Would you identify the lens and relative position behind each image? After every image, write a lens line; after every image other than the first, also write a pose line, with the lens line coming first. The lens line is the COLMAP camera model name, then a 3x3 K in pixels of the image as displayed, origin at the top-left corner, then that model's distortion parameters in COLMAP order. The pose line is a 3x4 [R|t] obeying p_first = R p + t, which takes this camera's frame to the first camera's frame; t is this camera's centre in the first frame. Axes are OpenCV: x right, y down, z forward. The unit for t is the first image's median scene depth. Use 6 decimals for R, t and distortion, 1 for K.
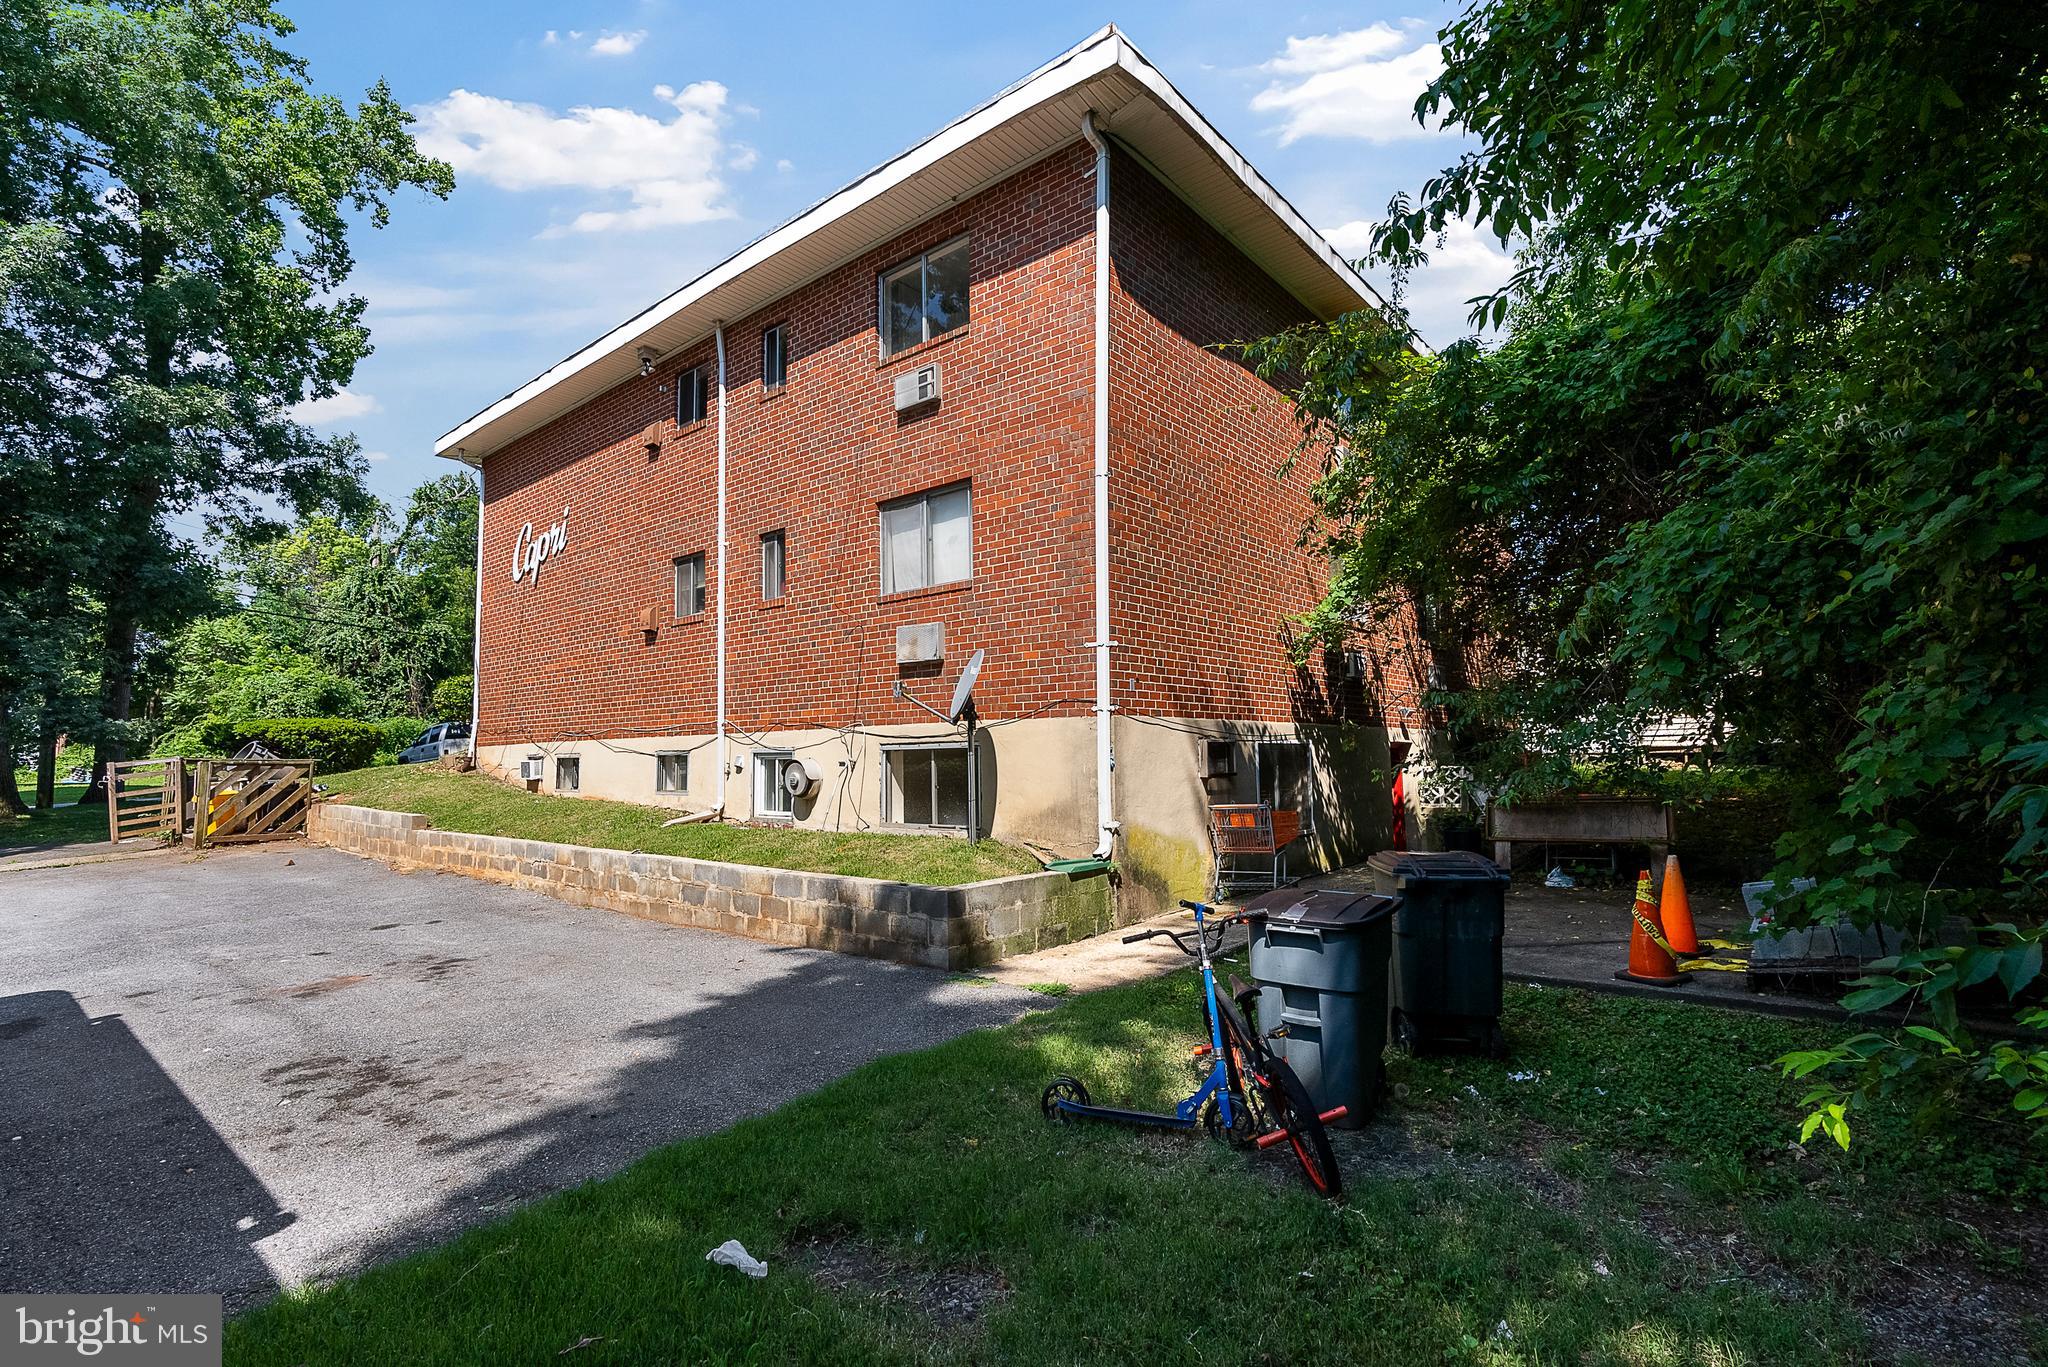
lens RADIAL K [[933.7, 0, 1020.2], [0, 933.7, 697.4], [0, 0, 1]] dist [-0.012473, 0.004222]
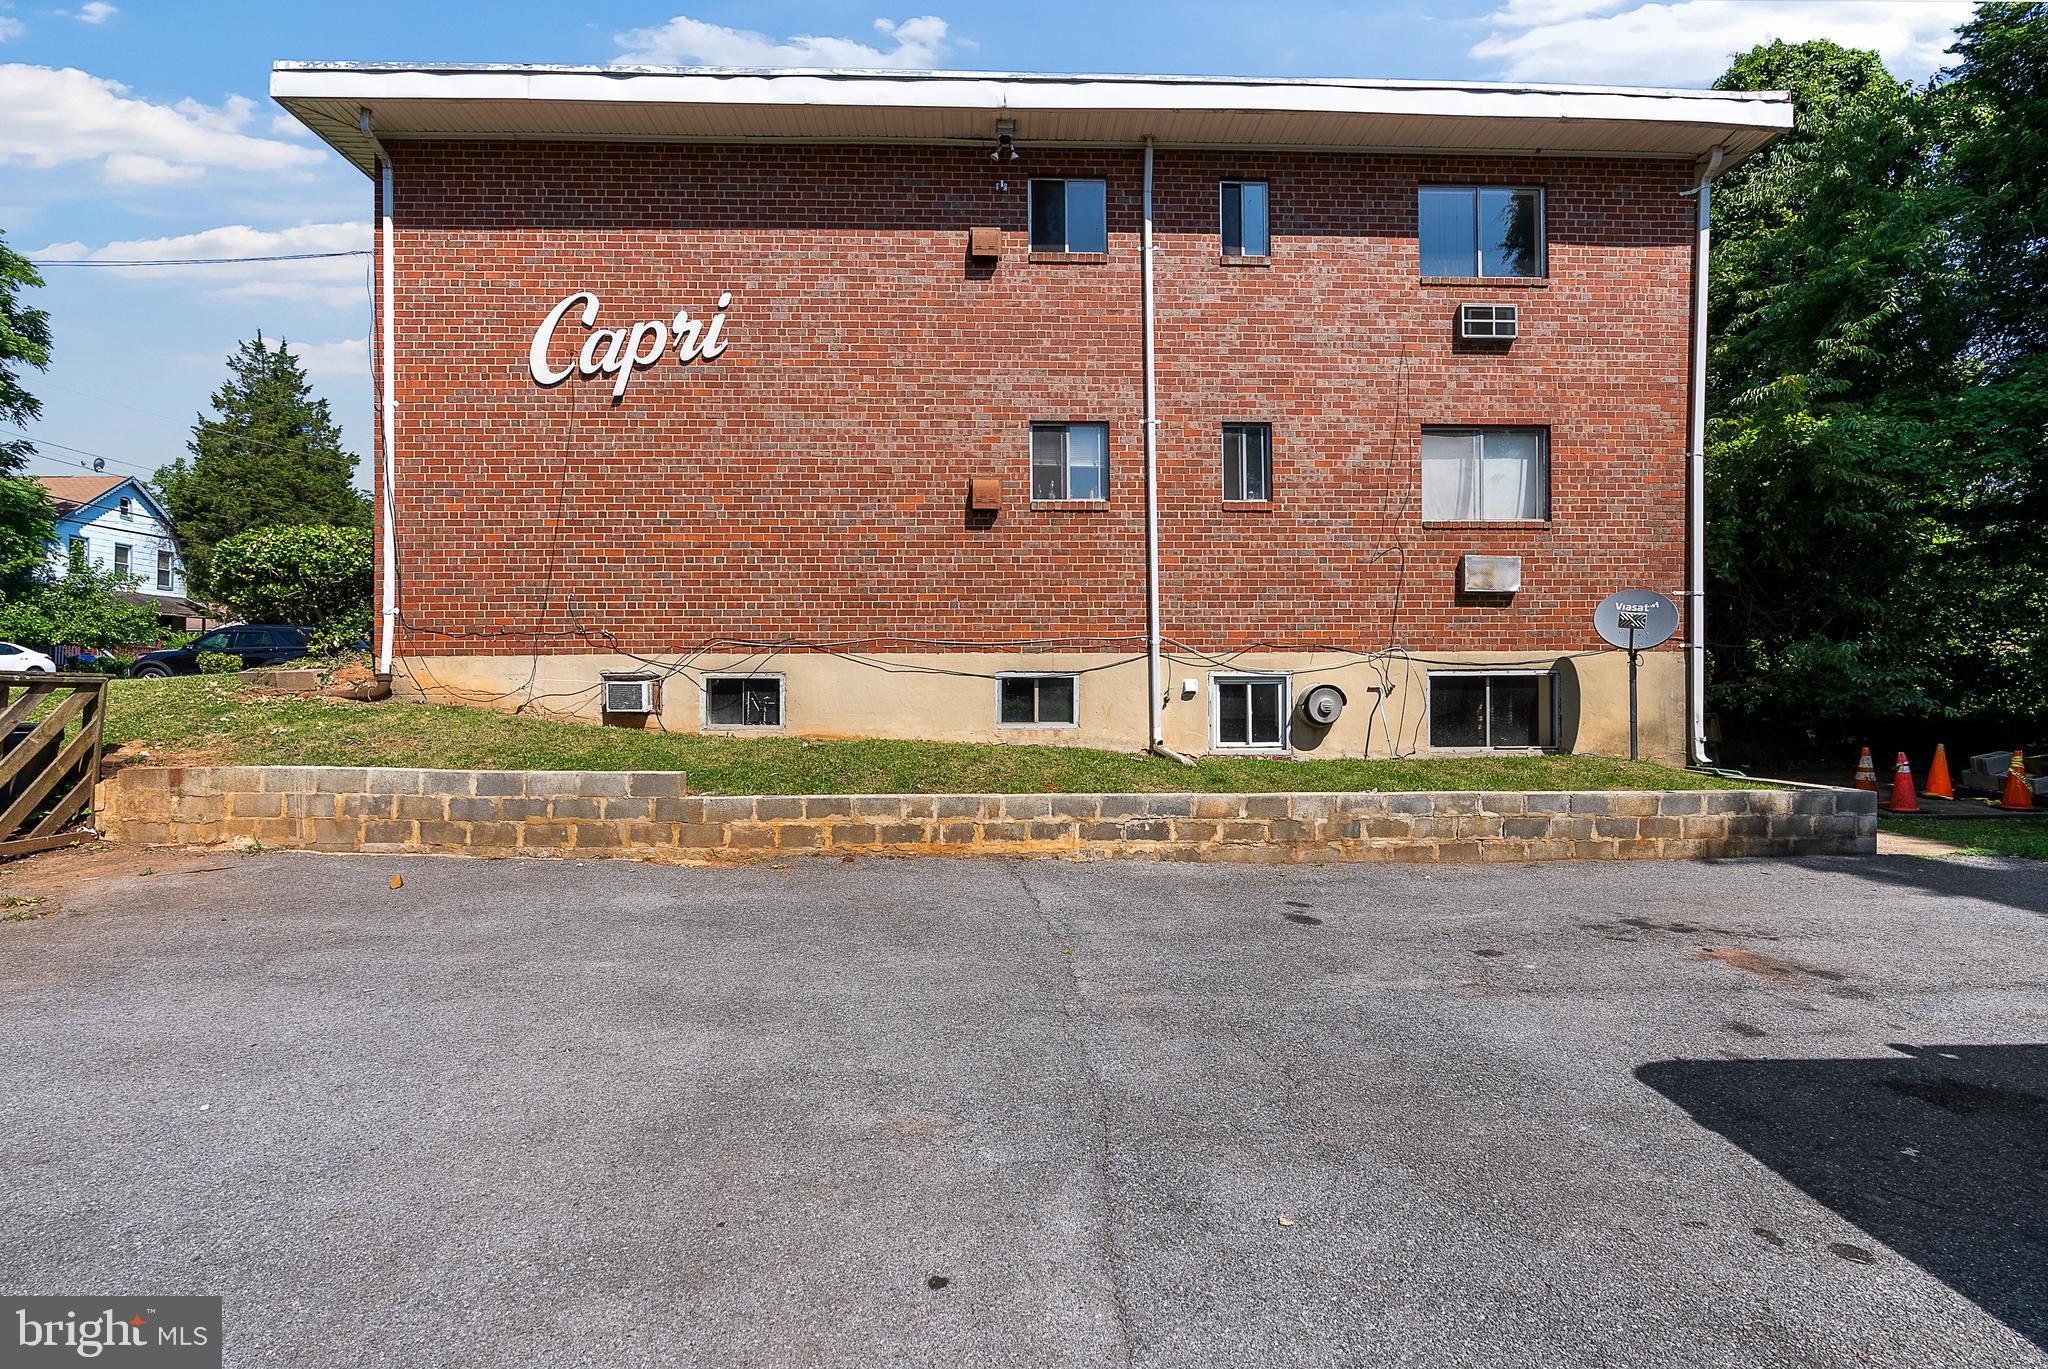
lens RADIAL K [[933.7, 0, 1027.4], [0, 933.7, 683.6], [0, 0, 1]] dist [-0.012473, 0.004222]
pose [[0.751208, 0.010202, 0.659987, -1.152735], [-0.050427, 0.997845, 0.041972, 0.045176], [-0.658137, -0.064811, 0.750104, 0.542775]]
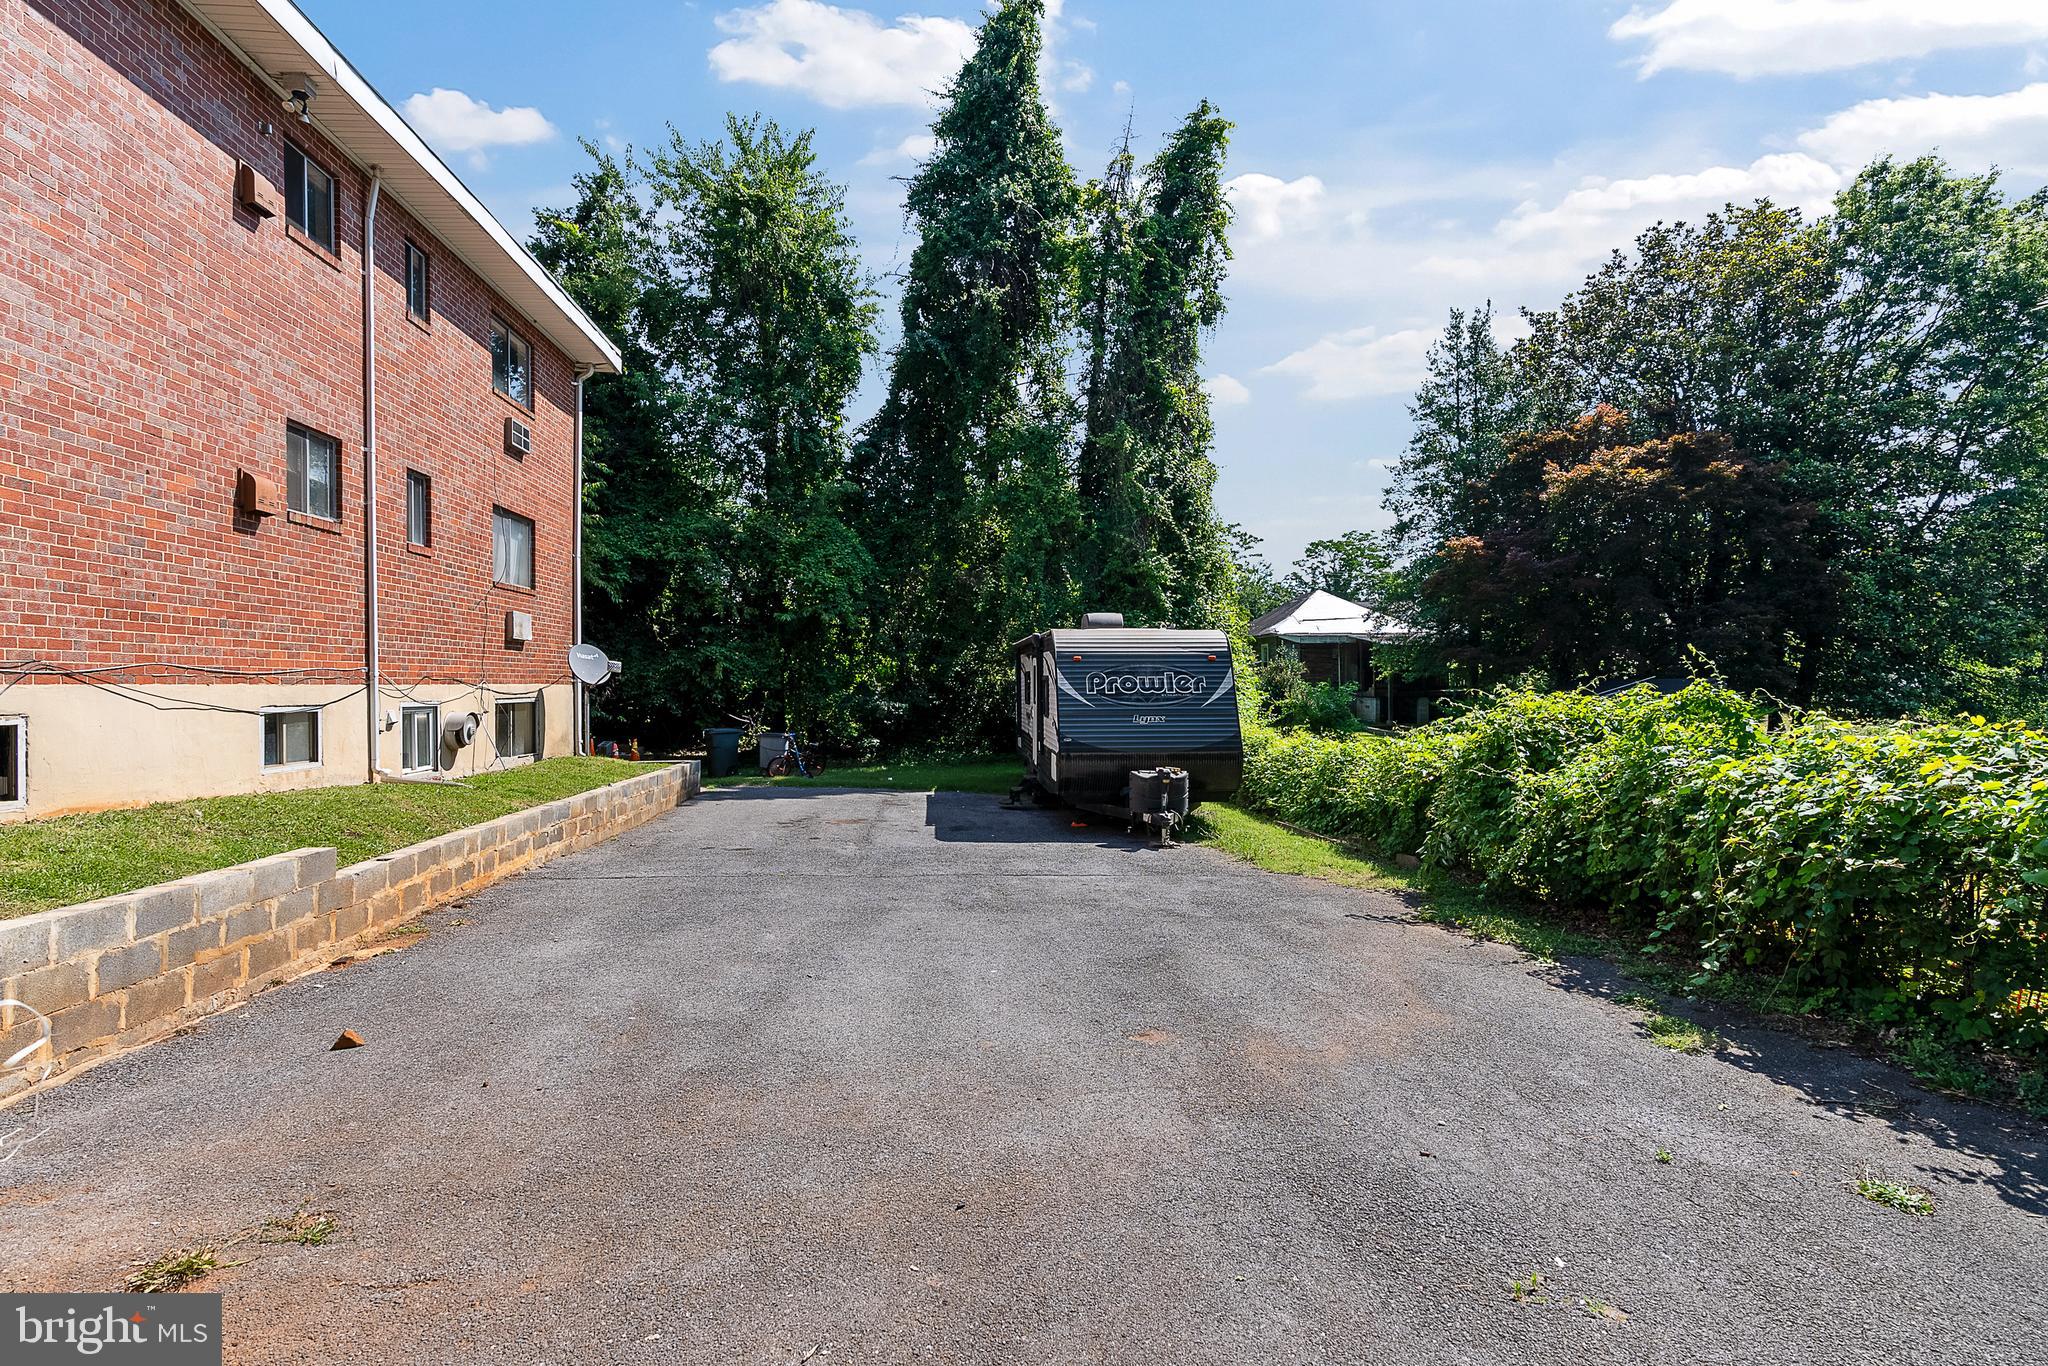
lens RADIAL K [[933.7, 0, 1060.6], [0, 933.7, 699.8], [0, 0, 1]] dist [-0.012473, 0.004222]
pose [[-0.726495, 0.007260, 0.687133, -1.603475], [-0.028954, 0.998733, -0.041164, 0.082903], [-0.686561, -0.049801, -0.725364, 1.418066]]
